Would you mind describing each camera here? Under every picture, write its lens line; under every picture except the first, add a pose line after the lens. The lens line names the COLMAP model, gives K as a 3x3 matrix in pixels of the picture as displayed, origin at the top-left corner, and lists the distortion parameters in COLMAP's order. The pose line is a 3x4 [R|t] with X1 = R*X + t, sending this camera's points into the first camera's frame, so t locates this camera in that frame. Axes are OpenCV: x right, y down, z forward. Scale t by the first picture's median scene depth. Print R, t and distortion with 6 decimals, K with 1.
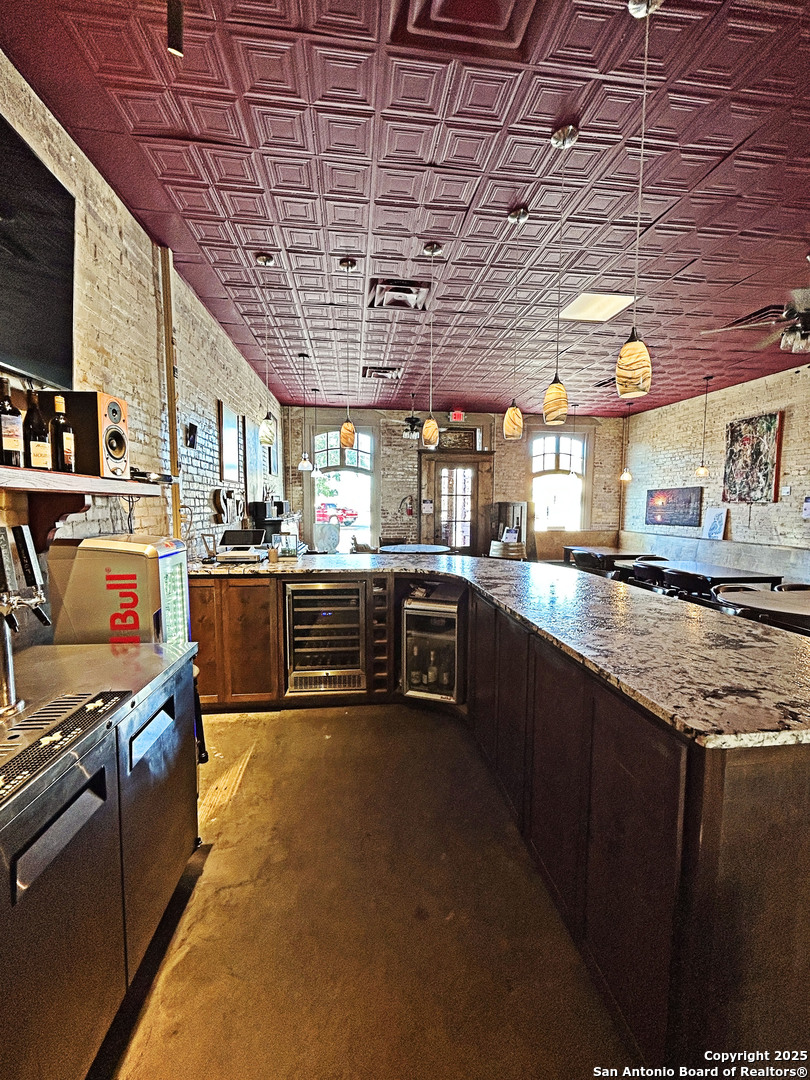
lens RADIAL K [[436.8, 0, 403.7], [0, 436.8, 529.1], [0, 0, 1]] dist [0.000653, 0.000406]
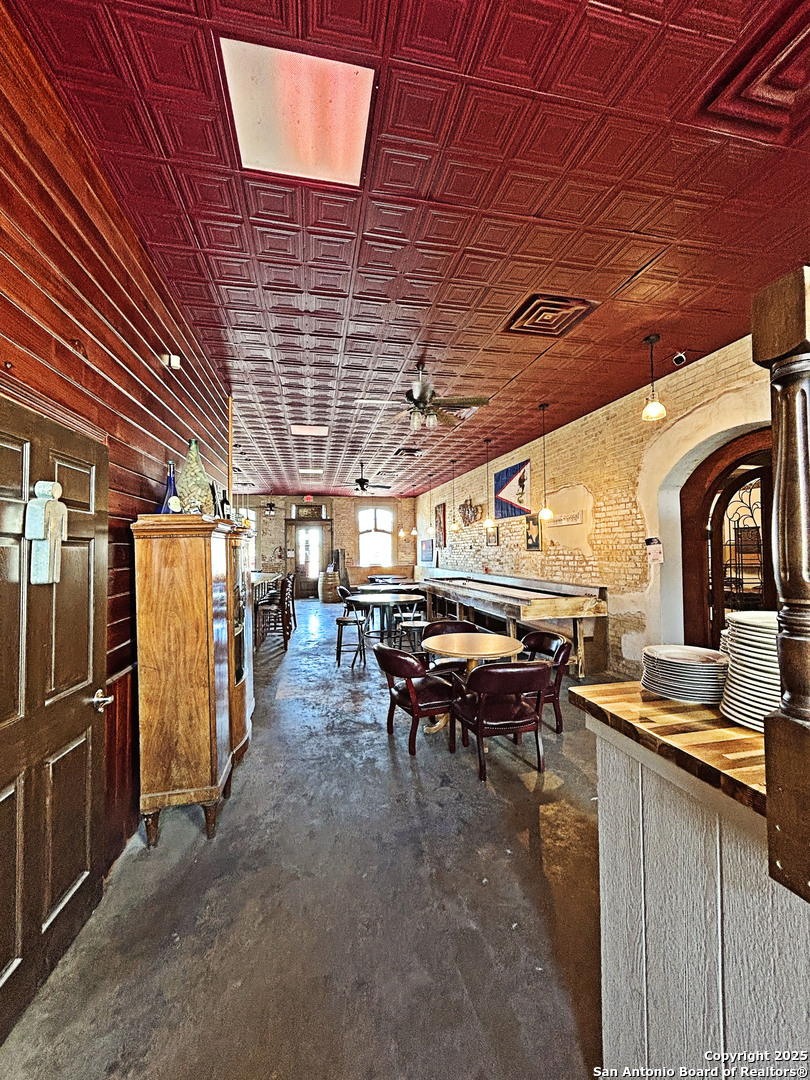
lens RADIAL K [[436.8, 0, 399.0], [0, 436.8, 547.7], [0, 0, 1]] dist [0.000653, 0.000406]
pose [[0.996025, -0.016161, 0.087599, 0.421273], [0.022095, 0.997495, -0.067202, 0.061288], [-0.086293, 0.068870, 0.993886, -0.872937]]
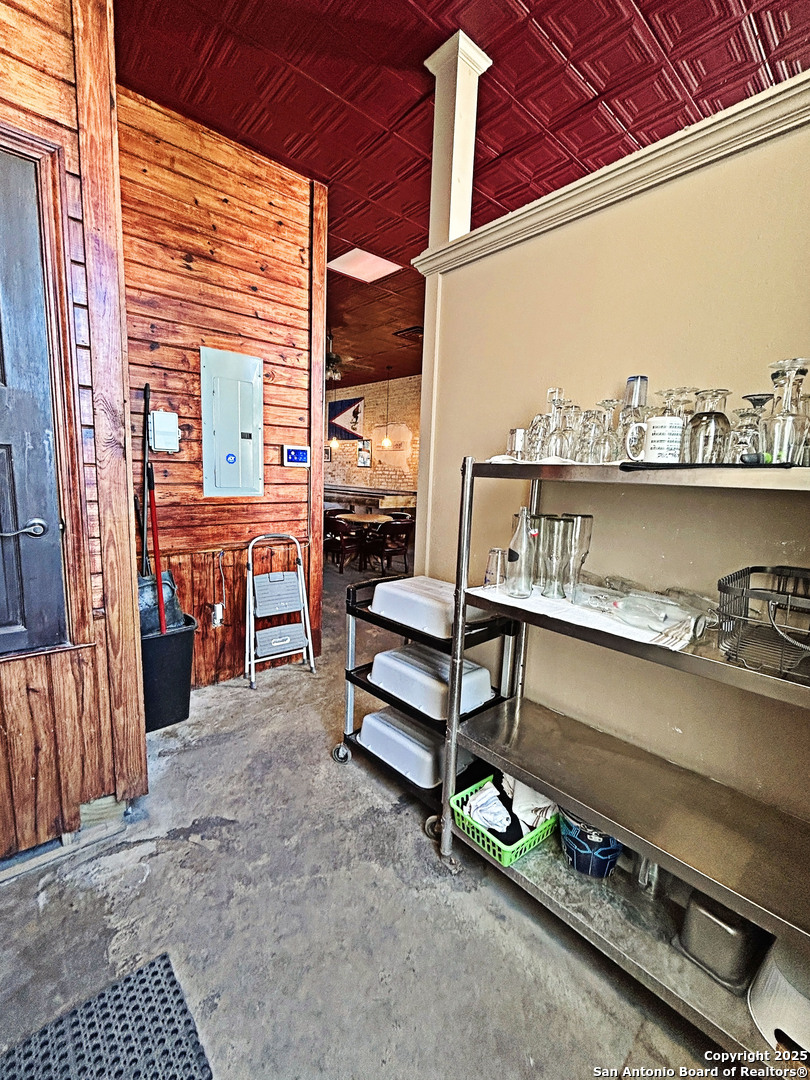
lens RADIAL K [[436.8, 0, 405.6], [0, 436.8, 538.5], [0, 0, 1]] dist [0.000653, 0.000406]
pose [[0.813496, -0.056555, 0.578814, 0.092832], [-0.004716, 0.994586, 0.103807, 0.090219], [-0.581552, -0.087177, 0.808825, -1.128421]]
